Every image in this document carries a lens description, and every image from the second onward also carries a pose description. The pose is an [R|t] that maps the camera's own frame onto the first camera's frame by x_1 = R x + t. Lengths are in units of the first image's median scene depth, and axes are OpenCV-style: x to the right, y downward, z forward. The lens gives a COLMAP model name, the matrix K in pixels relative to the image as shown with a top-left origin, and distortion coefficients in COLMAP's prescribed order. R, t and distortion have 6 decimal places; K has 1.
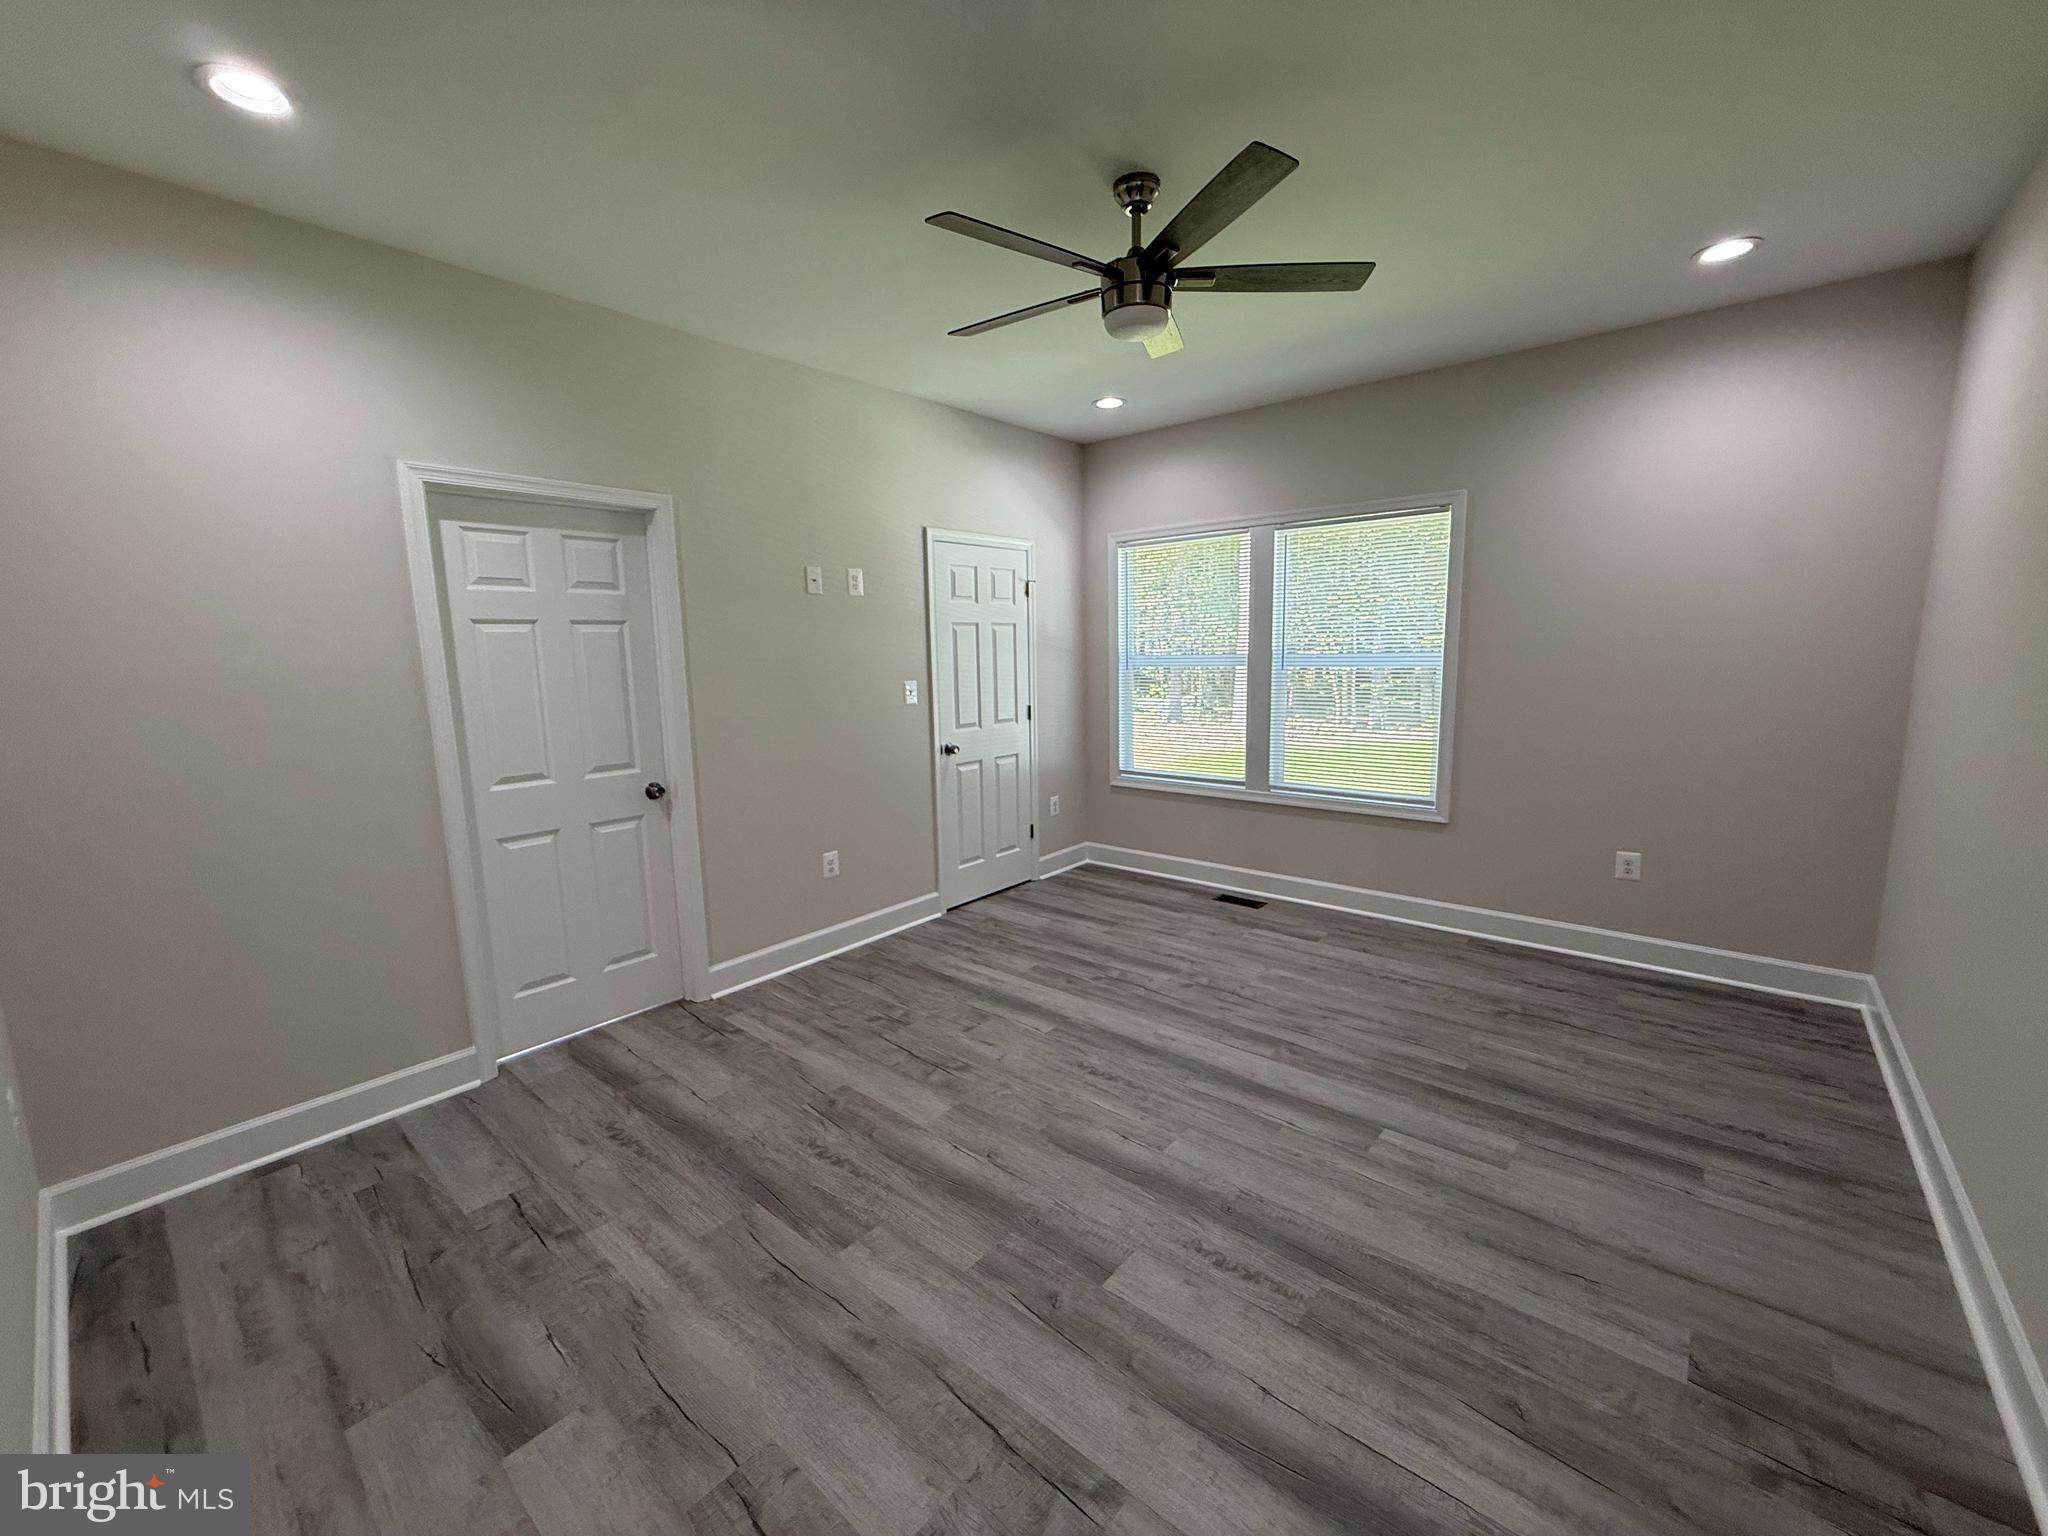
lens RADIAL K [[819.1, 0, 1025.5], [0, 819.1, 774.2], [0, 0, 1]] dist [-0.002556, 0.000849]
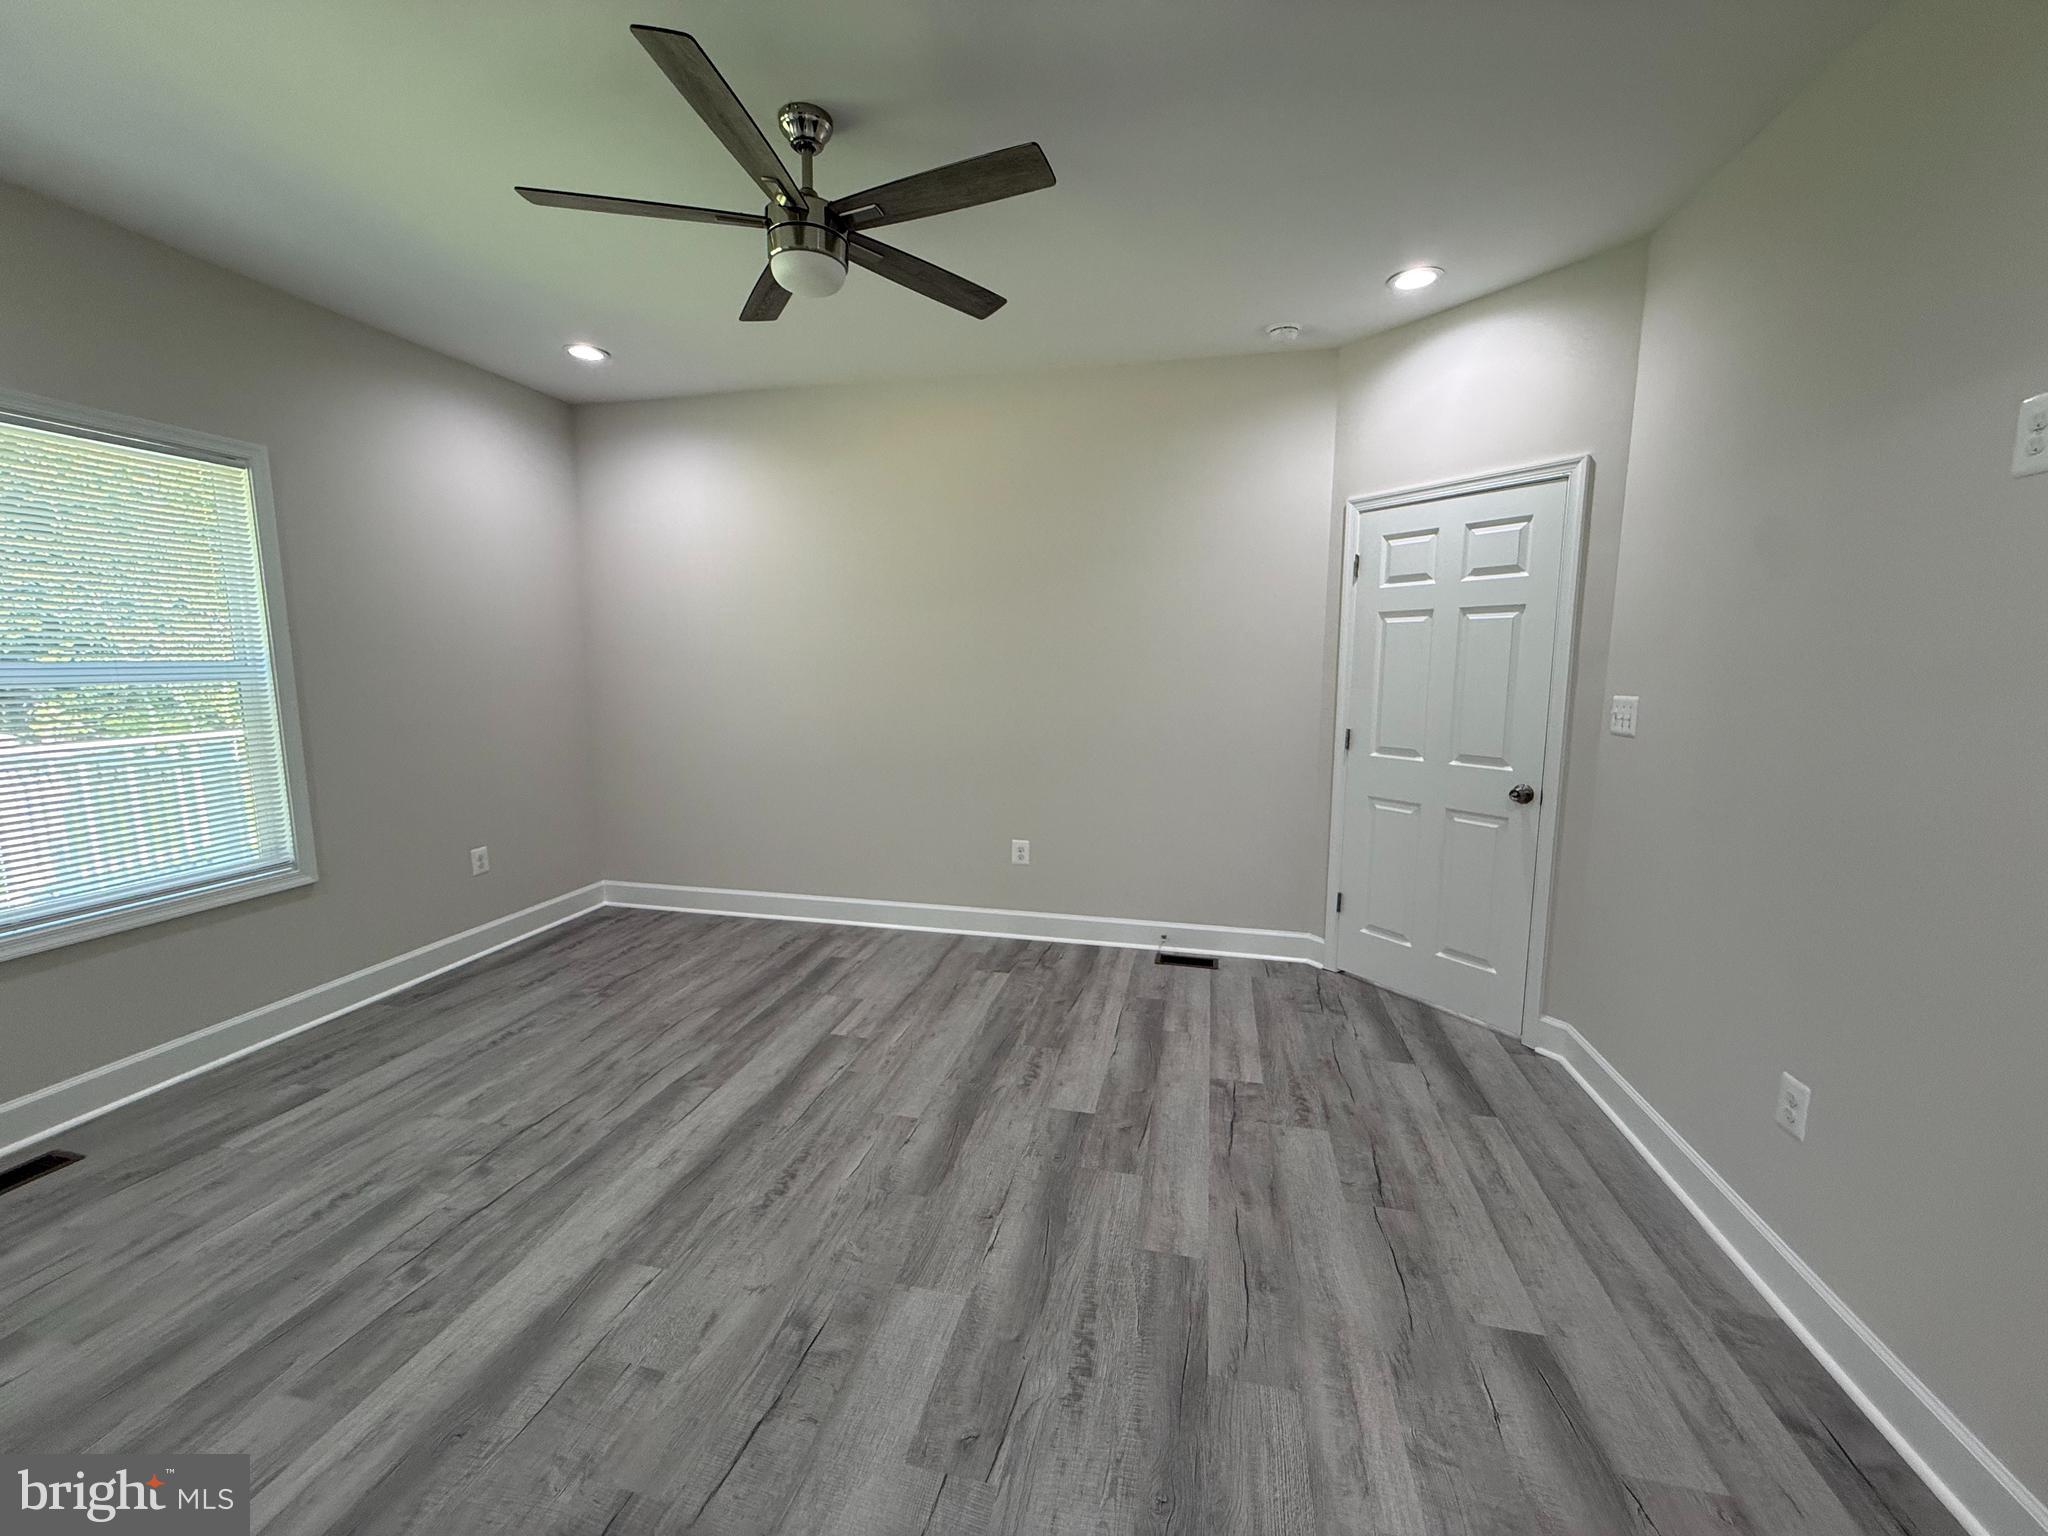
lens RADIAL K [[819.1, 0, 1017.0], [0, 819.1, 769.2], [0, 0, 1]] dist [-0.002556, 0.000849]
pose [[-0.458512, -0.103132, 0.882684, -0.689949], [0.145163, 0.971211, 0.188881, -0.139723], [-0.876752, 0.214737, -0.430341, 1.105998]]
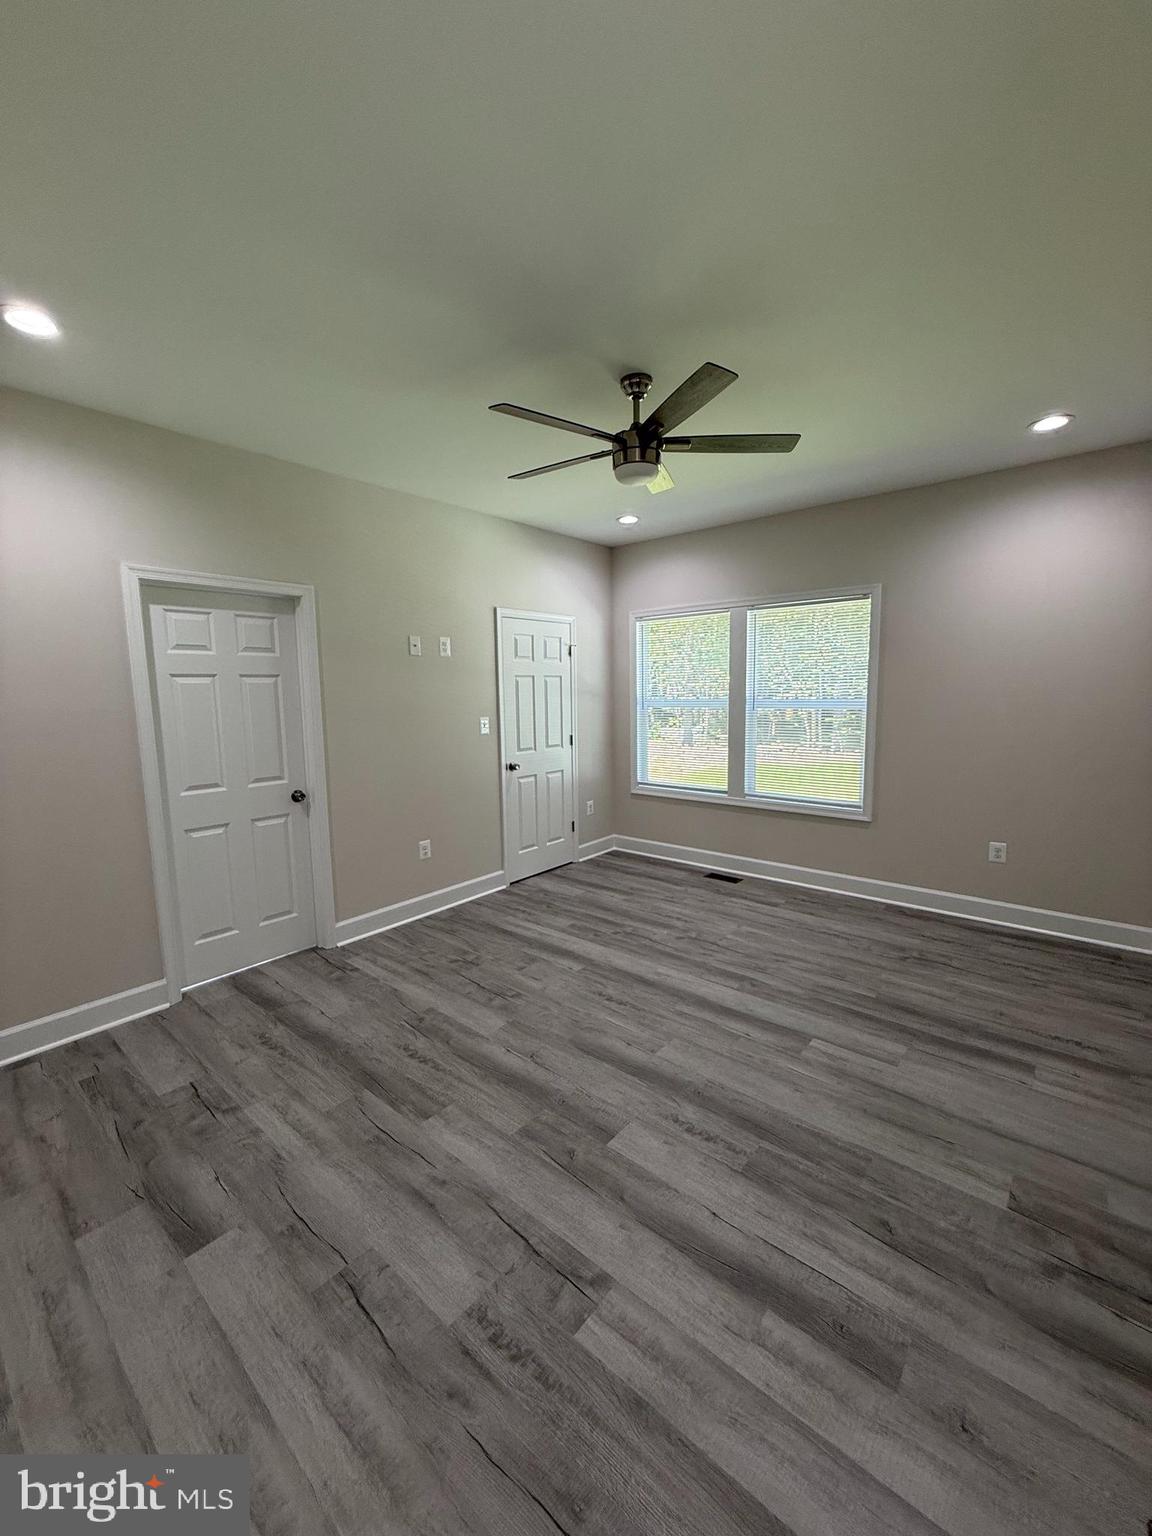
lens RADIAL K [[614.4, 0, 580.1], [0, 614.4, 767.5], [0, 0, 1]] dist [-0.002556, 0.000849]
pose [[0.999984, 0.004117, 0.003860, 0.029146], [-0.004011, 0.999624, -0.027140, -0.001998], [-0.003970, 0.027124, 0.999624, -0.060870]]
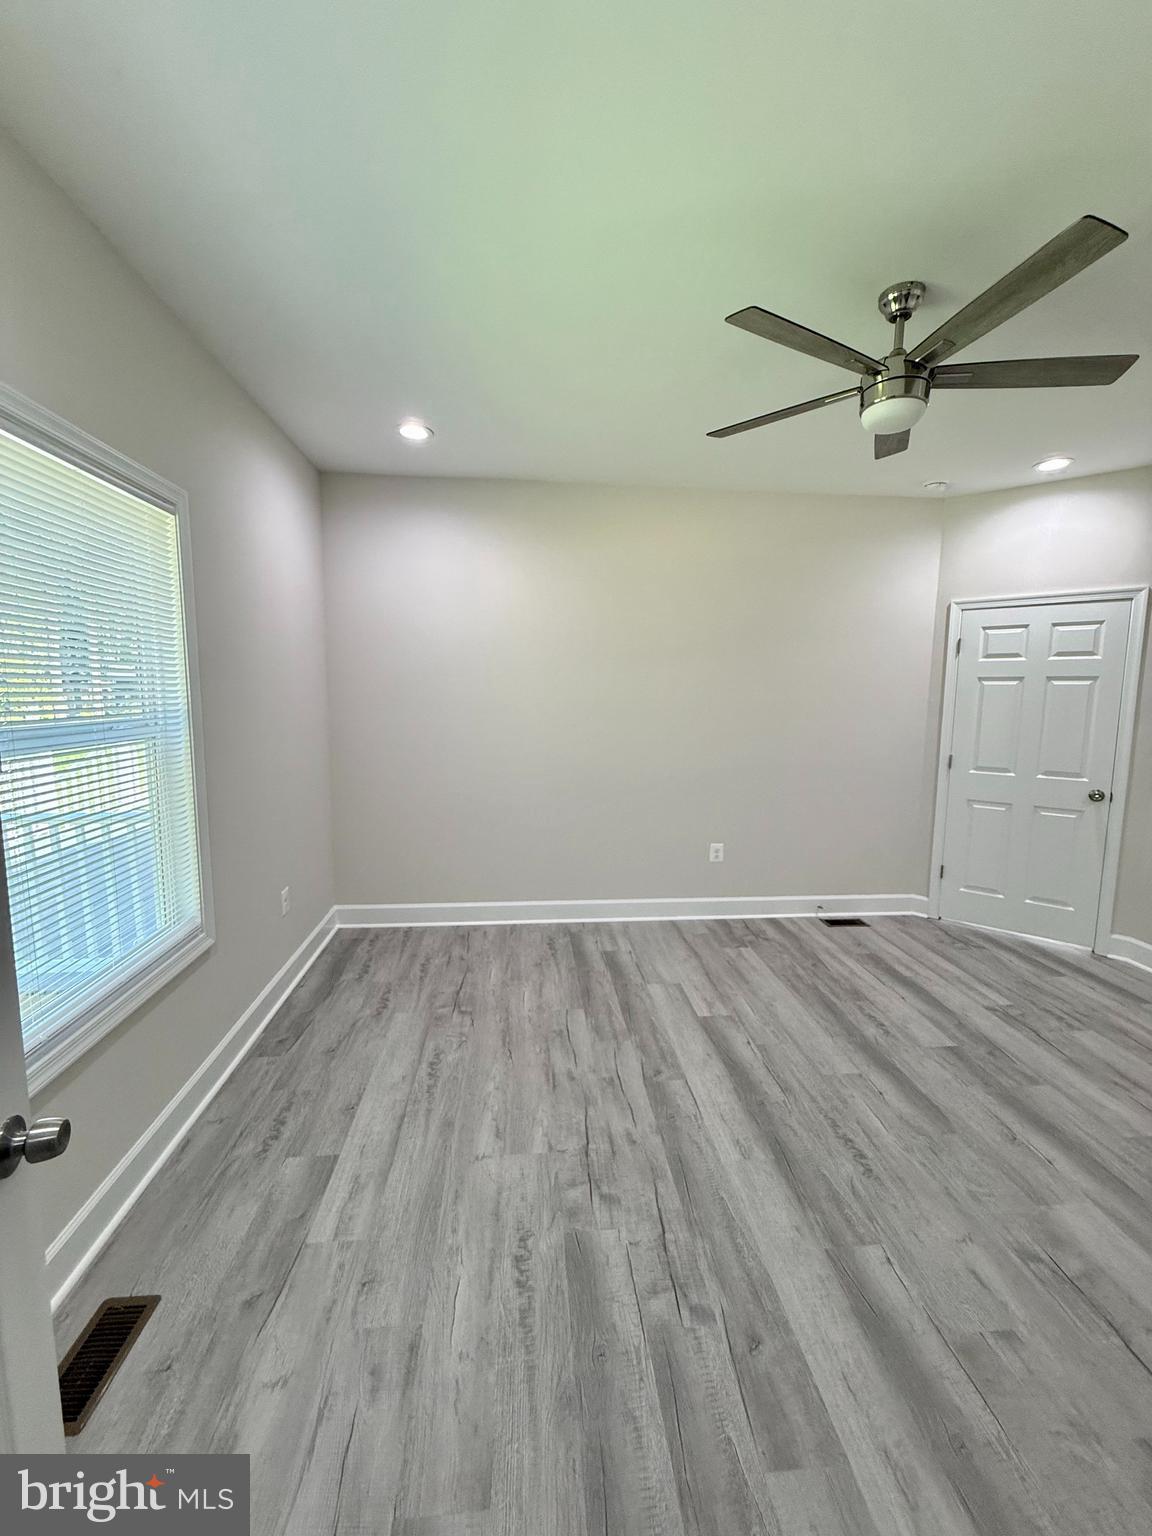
lens RADIAL K [[614.4, 0, 573.2], [0, 614.4, 765.1], [0, 0, 1]] dist [-0.002556, 0.000849]
pose [[-0.710513, -0.074489, 0.699730, -0.150308], [0.114421, 0.968918, 0.219330, -0.277380], [-0.694319, 0.235901, -0.679906, 1.688830]]
